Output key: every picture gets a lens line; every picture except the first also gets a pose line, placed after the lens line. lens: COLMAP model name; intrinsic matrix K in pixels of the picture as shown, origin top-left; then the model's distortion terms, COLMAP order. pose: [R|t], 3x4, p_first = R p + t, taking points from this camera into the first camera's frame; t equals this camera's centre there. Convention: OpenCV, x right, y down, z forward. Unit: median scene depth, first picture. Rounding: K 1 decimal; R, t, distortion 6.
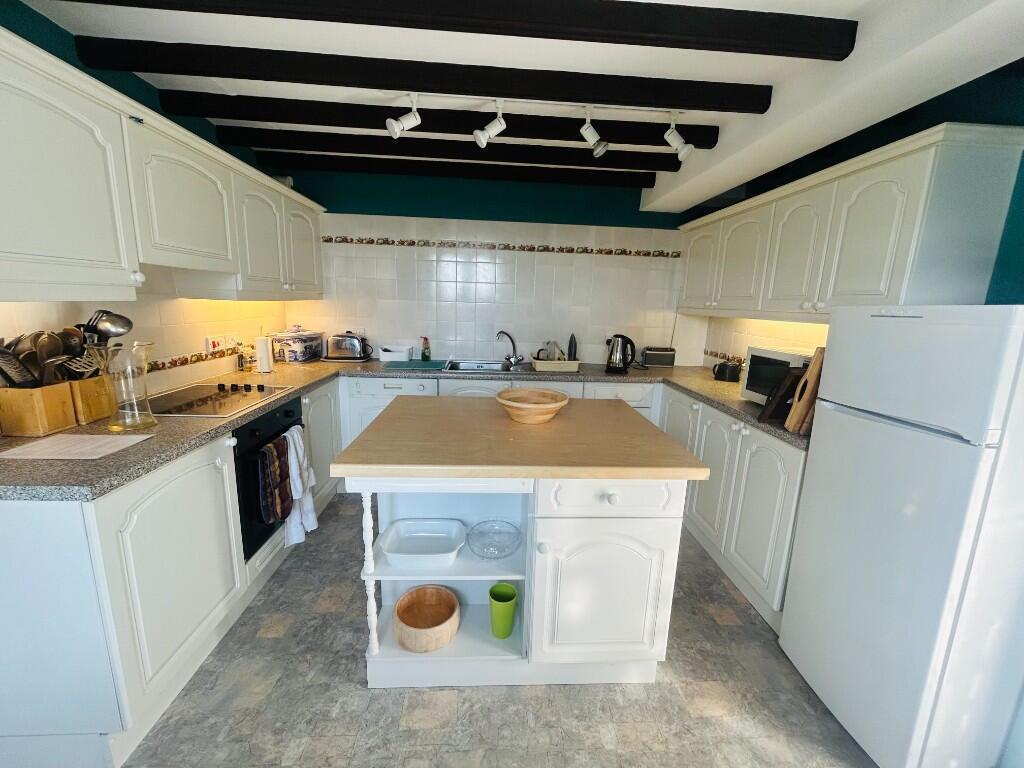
lens RADIAL K [[416.4, 0, 511.8], [0, 416.4, 382.1], [0, 0, 1]] dist [0.003934, 0.001453]
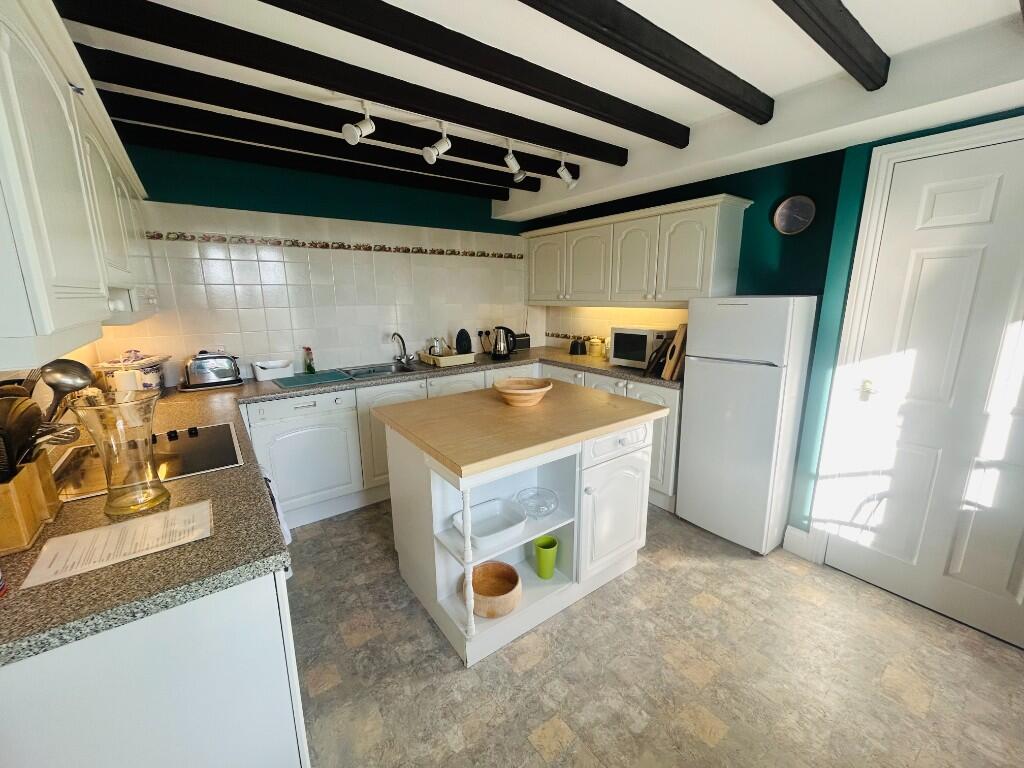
lens RADIAL K [[416.4, 0, 512.4], [0, 416.4, 383.0], [0, 0, 1]] dist [0.003934, 0.001453]
pose [[0.832547, -0.157289, 0.531155, -0.576351], [0.143140, 0.987362, 0.068021, -0.051816], [-0.535141, 0.019399, 0.844540, -0.001701]]
